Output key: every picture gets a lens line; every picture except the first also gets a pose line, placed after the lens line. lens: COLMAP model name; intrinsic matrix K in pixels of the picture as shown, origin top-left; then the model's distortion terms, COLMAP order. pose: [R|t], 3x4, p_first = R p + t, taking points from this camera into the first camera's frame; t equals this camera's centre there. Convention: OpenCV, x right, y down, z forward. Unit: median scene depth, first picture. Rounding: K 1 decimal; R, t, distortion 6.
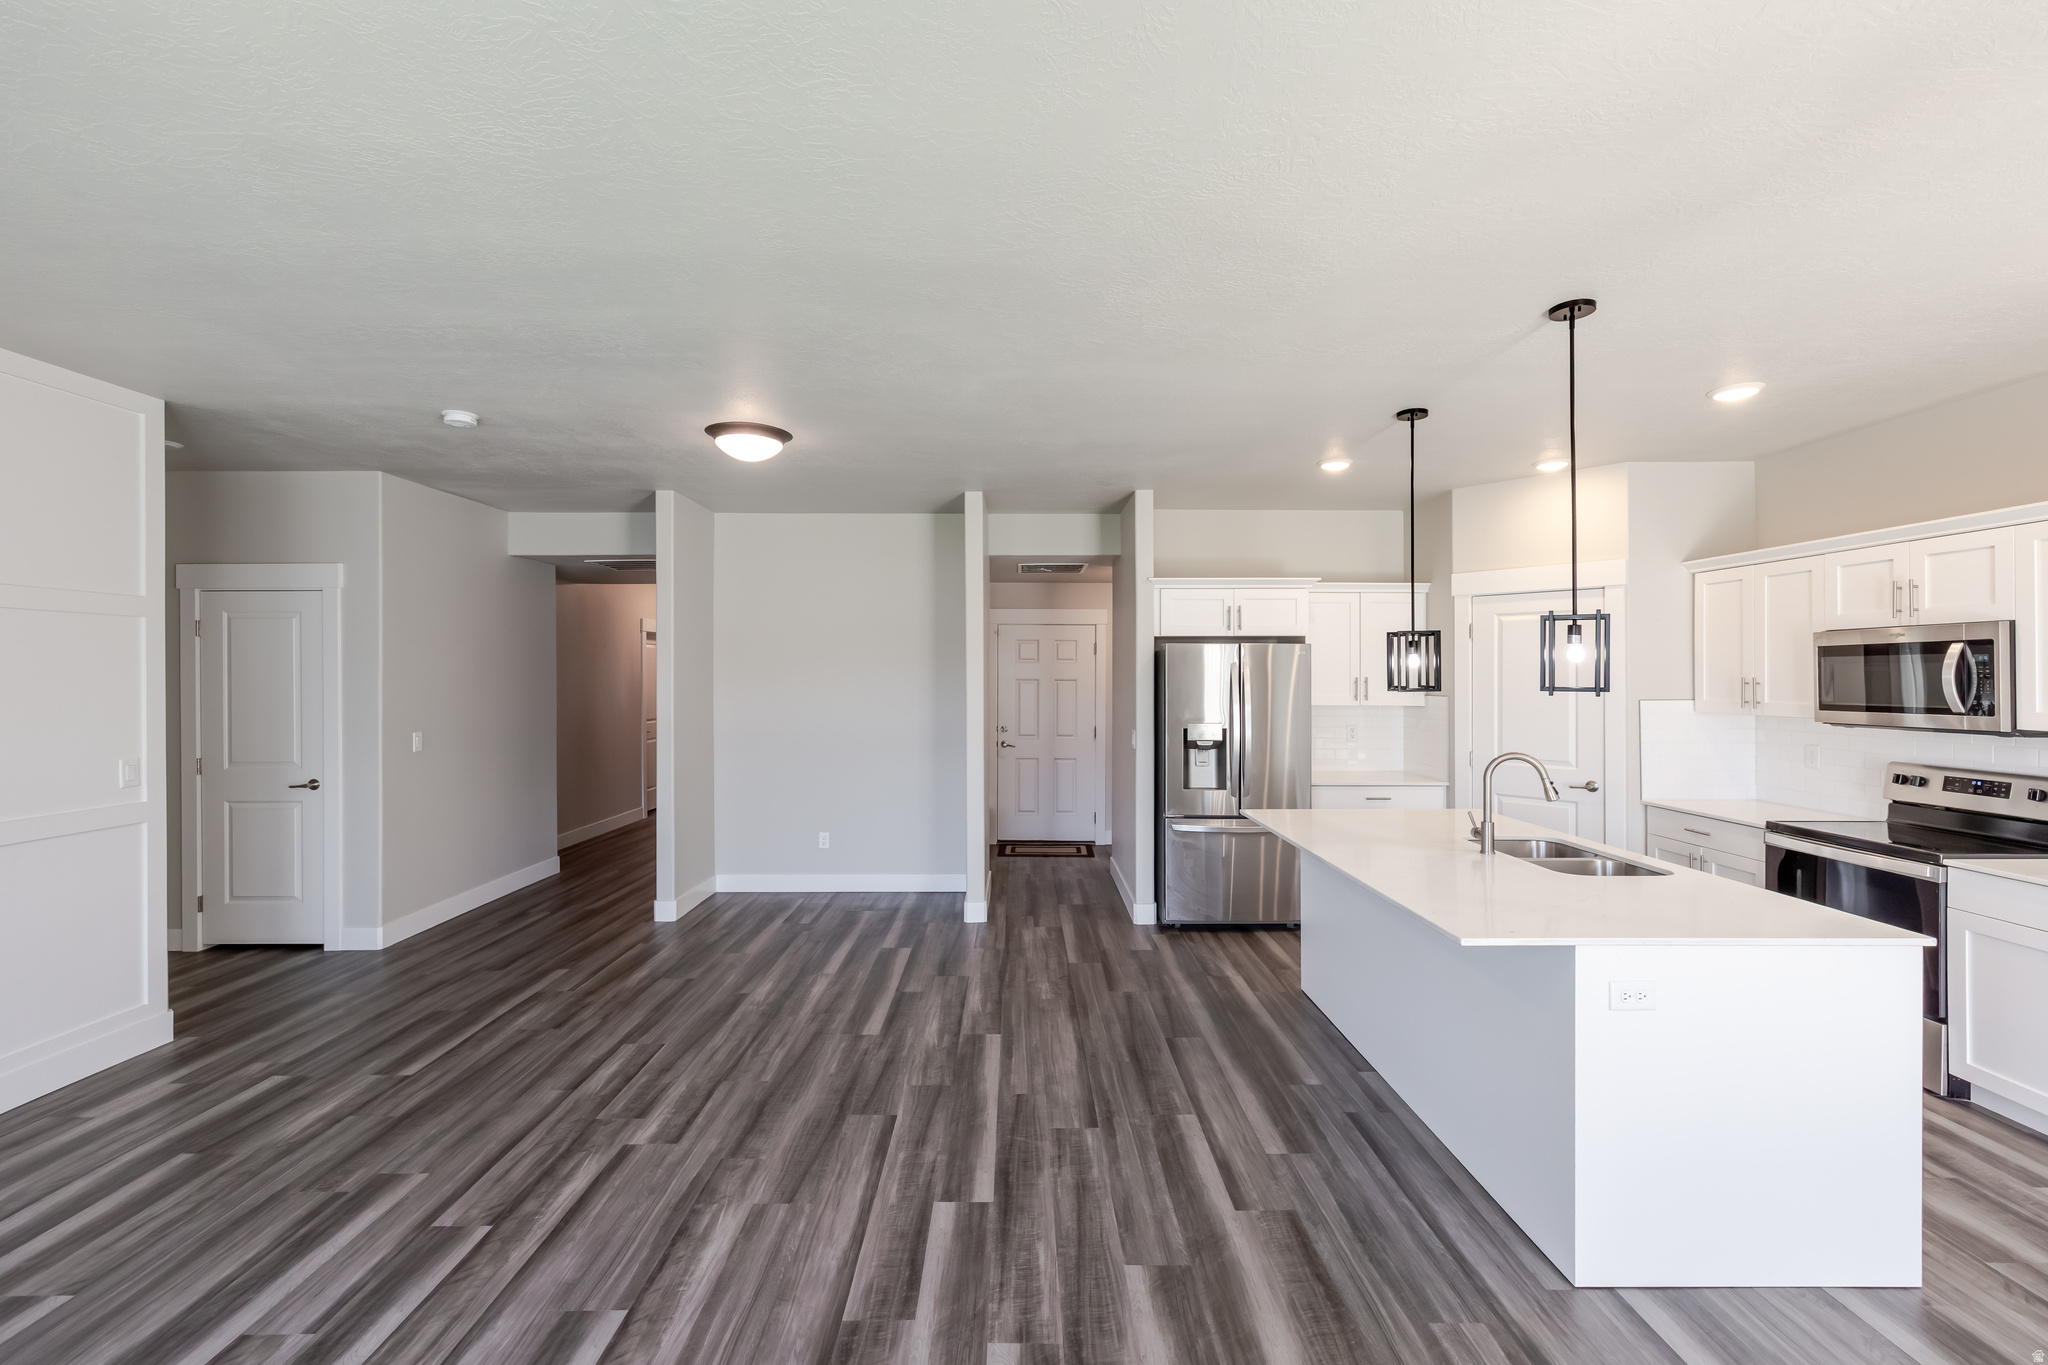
lens RADIAL K [[874.9, 0, 1019.5], [0, 874.9, 678.3], [0, 0, 1]] dist [0.003513, -0.001055]
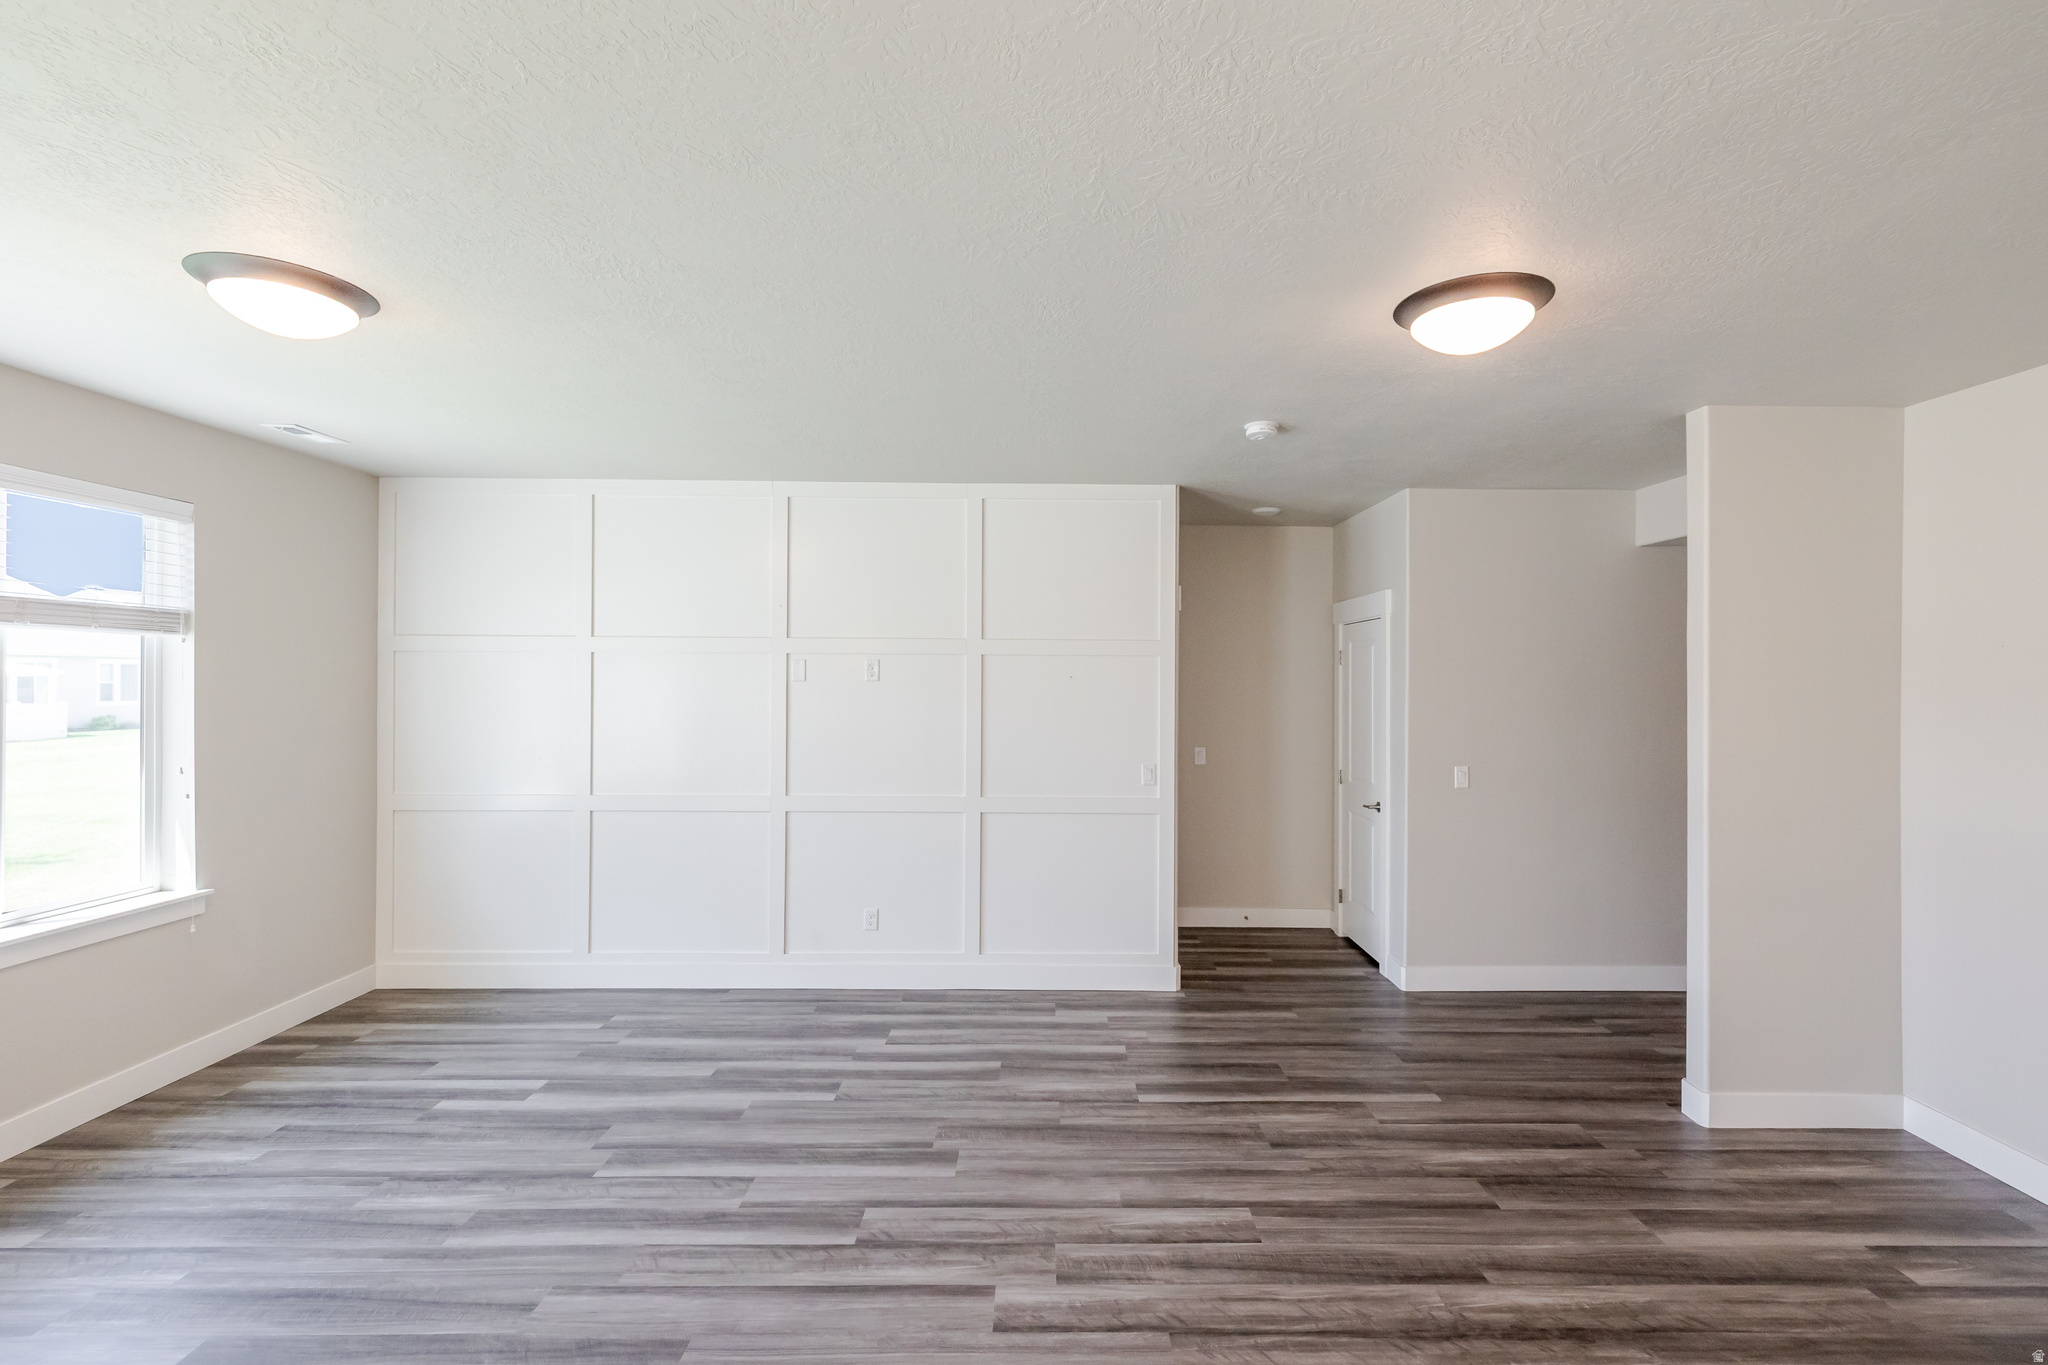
lens RADIAL K [[874.9, 0, 1042.4], [0, 874.9, 676.2], [0, 0, 1]] dist [0.003513, -0.001055]
pose [[0.008335, -0.003298, -0.999960, 0.301048], [-0.011300, 0.999930, -0.003392, -0.033683], [0.999901, 0.011328, 0.008297, 0.815999]]
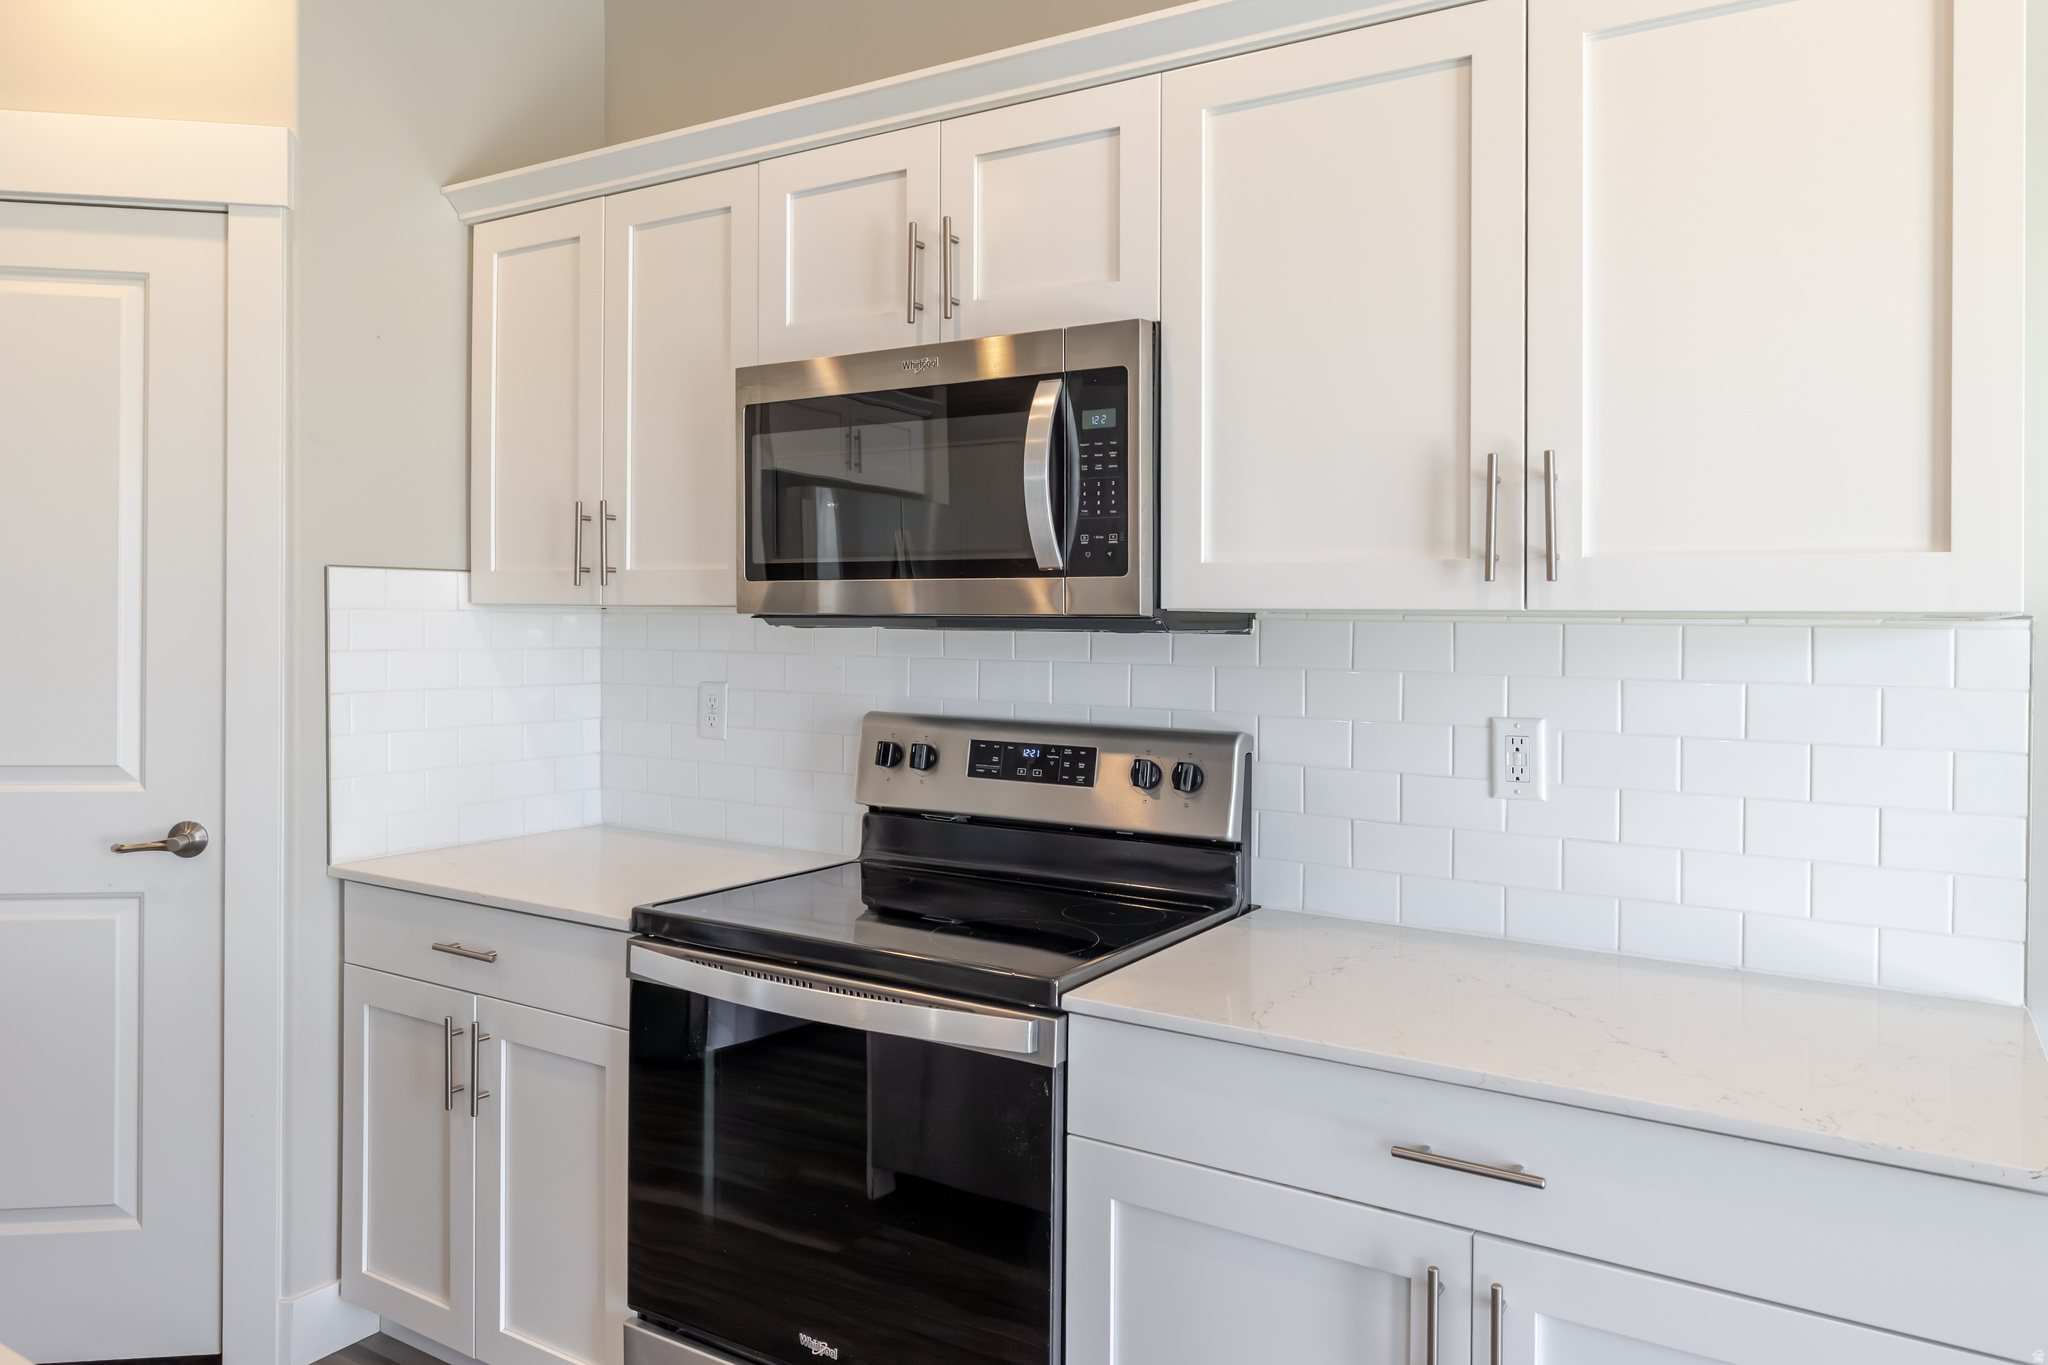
lens RADIAL K [[1392.0, 0, 1020.5], [0, 1392.0, 620.6], [0, 0, 1]] dist [-0.001831, 0.006250]
pose [[0.537117, 0.006158, 0.843485, 0.514209], [-0.009081, 0.999958, -0.001518, 0.055873], [-0.843459, -0.006845, 0.537150, 0.628687]]
